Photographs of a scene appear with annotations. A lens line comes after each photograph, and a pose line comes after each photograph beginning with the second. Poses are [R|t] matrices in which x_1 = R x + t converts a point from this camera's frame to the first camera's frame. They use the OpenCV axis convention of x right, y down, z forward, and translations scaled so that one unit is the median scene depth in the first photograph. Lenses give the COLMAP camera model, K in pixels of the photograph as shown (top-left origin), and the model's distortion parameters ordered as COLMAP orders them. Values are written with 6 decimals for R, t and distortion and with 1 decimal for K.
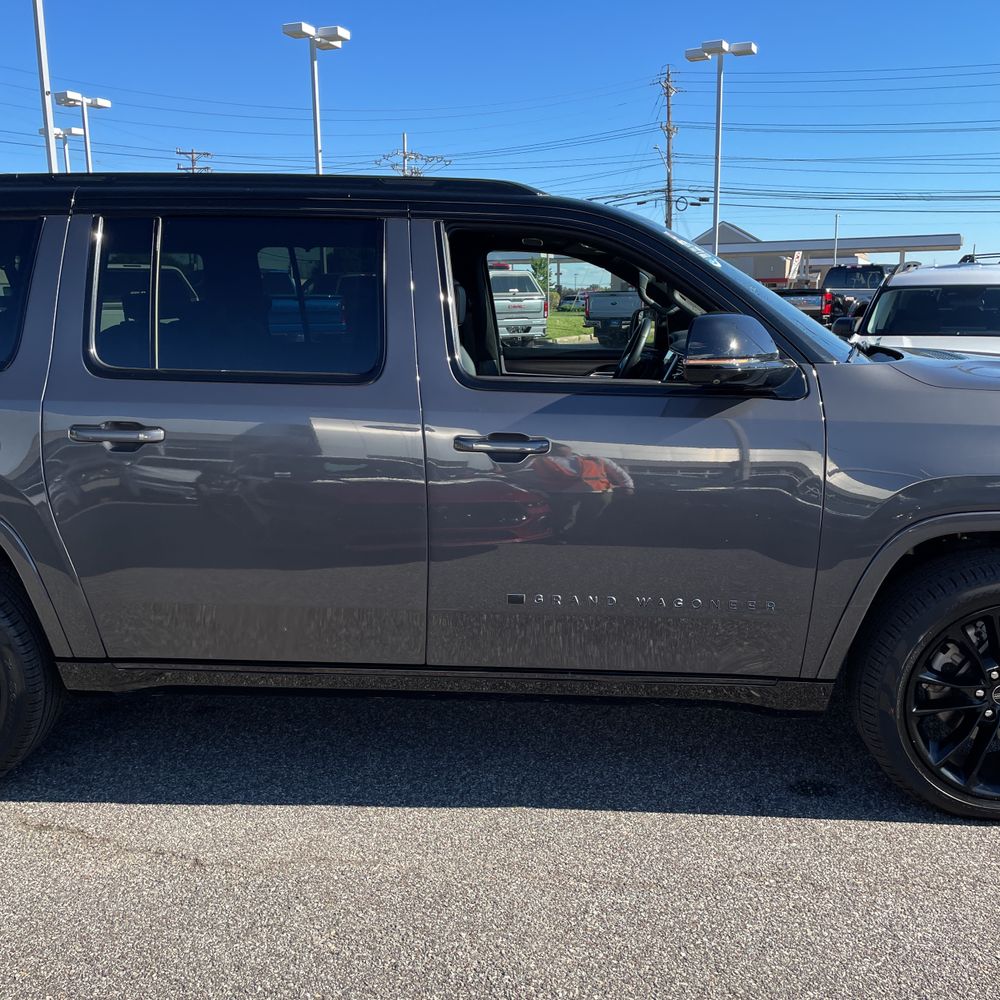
lens RADIAL K [[1009.7, 0, 504.6], [0, 1009.7, 486.0], [0, 0, 1]] dist [0.088455, -0.124403]
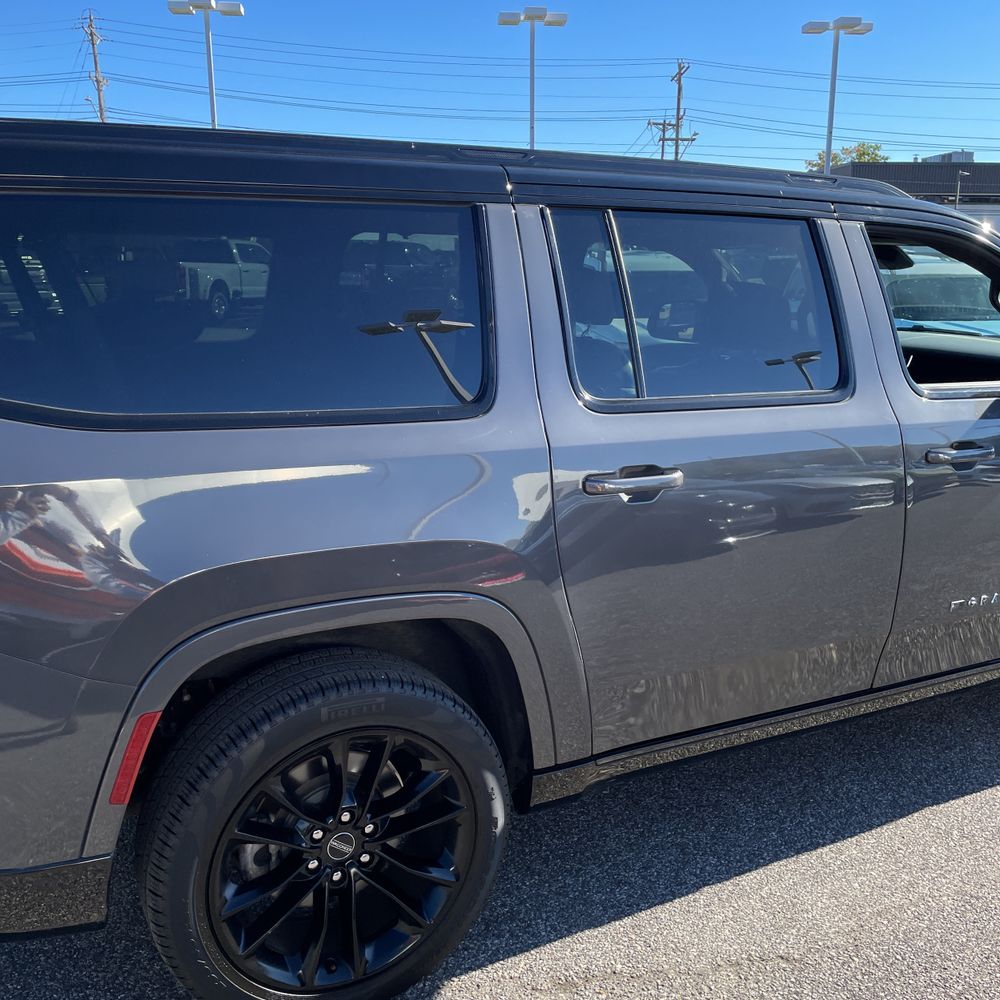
lens RADIAL K [[1006.2, 0, 511.7], [0, 1006.2, 493.1], [0, 0, 1]] dist [0.092399, -0.106400]
pose [[0.854734, -0.103962, 0.508549, -0.100398], [0.085203, 0.994549, 0.060112, -0.011323], [-0.512026, -0.008050, 0.858932, 0.041184]]
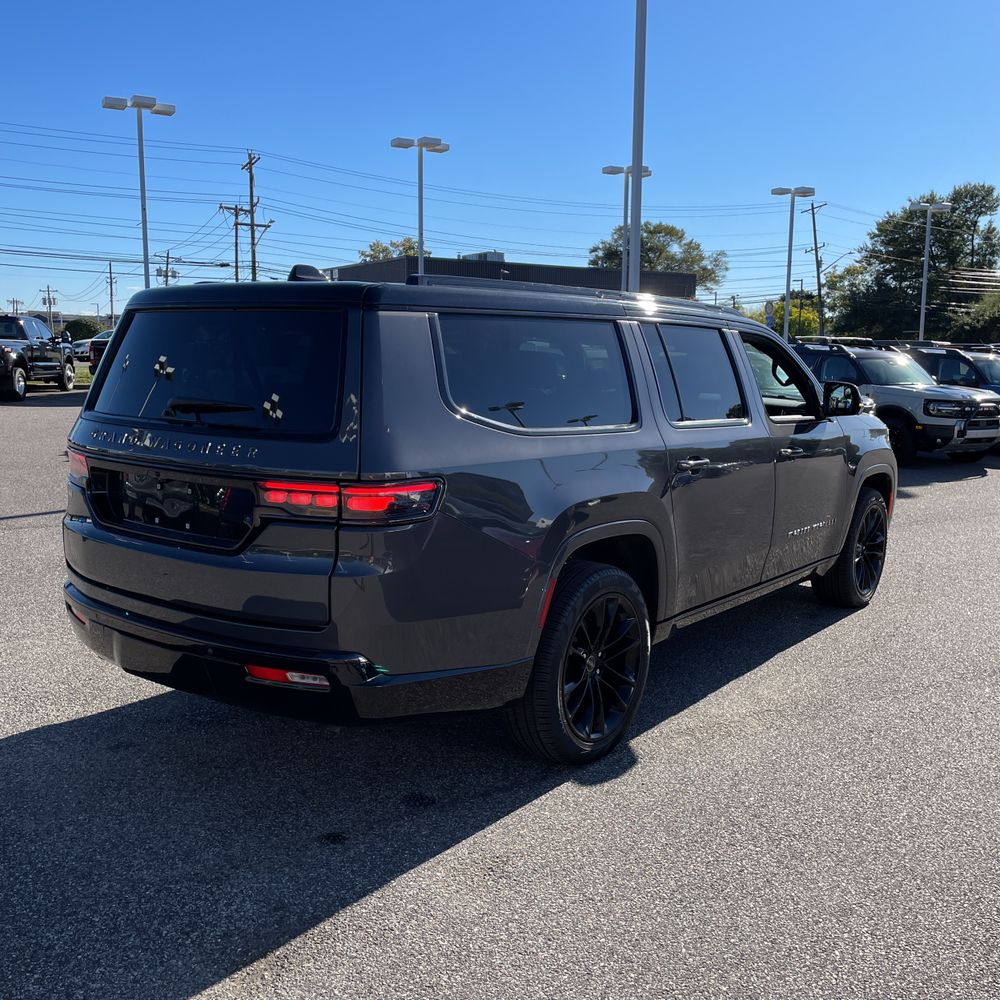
lens RADIAL K [[994.9, 0, 509.2], [0, 994.9, 498.9], [0, 0, 1]] dist [0.097119, -0.137216]
pose [[0.570349, -0.105701, 0.814573, -0.201333], [0.130794, 0.990720, 0.036979, -0.010487], [-0.810922, 0.085451, 0.578881, 0.040129]]
